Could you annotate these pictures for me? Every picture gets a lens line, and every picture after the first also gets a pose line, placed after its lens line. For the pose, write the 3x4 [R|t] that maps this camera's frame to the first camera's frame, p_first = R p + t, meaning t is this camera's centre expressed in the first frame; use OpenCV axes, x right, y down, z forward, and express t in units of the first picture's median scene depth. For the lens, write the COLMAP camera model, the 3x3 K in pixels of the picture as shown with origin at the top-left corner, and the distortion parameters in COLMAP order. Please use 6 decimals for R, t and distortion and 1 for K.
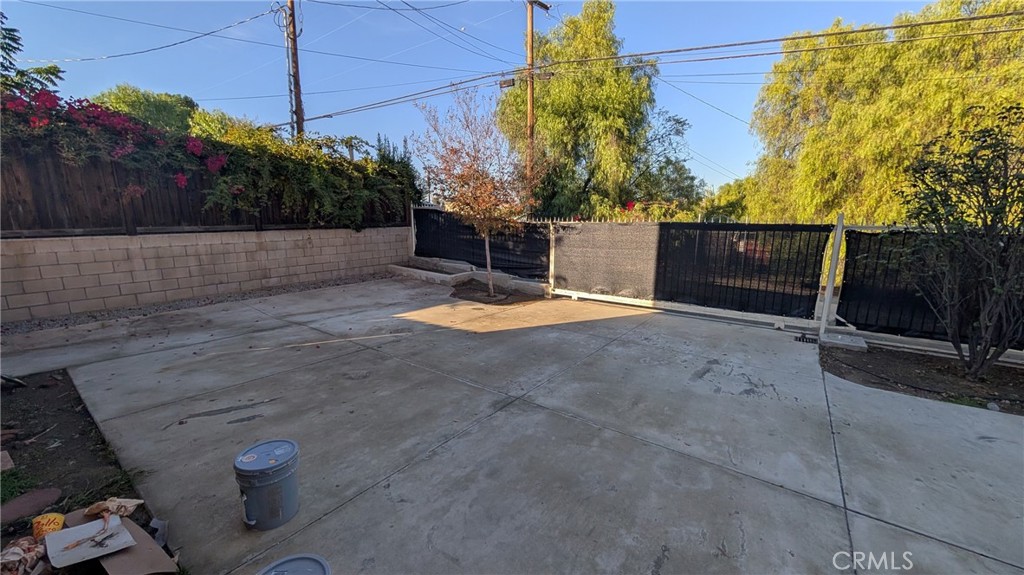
lens RADIAL K [[386.2, 0, 512.0], [0, 386.2, 287.5], [0, 0, 1]] dist [0.002073, 0.000128]
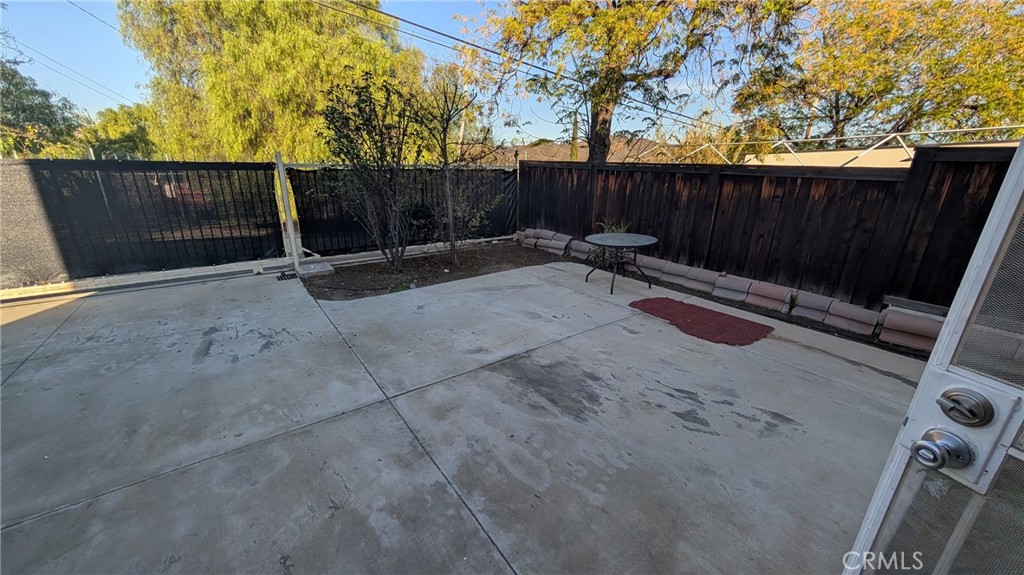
lens RADIAL K [[387.8, 0, 512.2], [0, 387.8, 291.6], [0, 0, 1]] dist [0.001480, -0.000122]
pose [[0.307159, -0.300407, 0.903000, -0.012951], [0.157371, 0.951840, 0.263124, -0.007258], [-0.938556, 0.061285, 0.339642, 0.073414]]
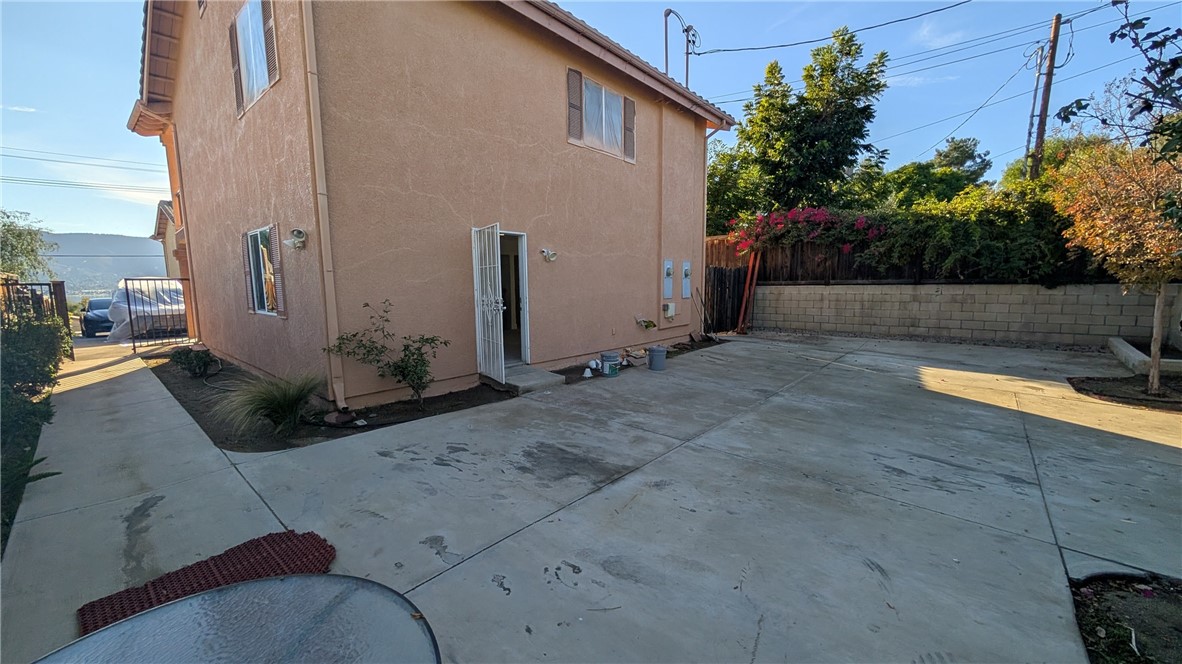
lens RADIAL K [[445.8, 0, 591.0], [0, 445.8, 332.0], [0, 0, 1]] dist [0.002073, 0.000128]
pose [[-0.089687, 0.110445, -0.989827, 1.051085], [-0.172072, 0.977170, 0.124624, -0.013390], [0.980993, 0.181498, -0.068635, 0.256604]]
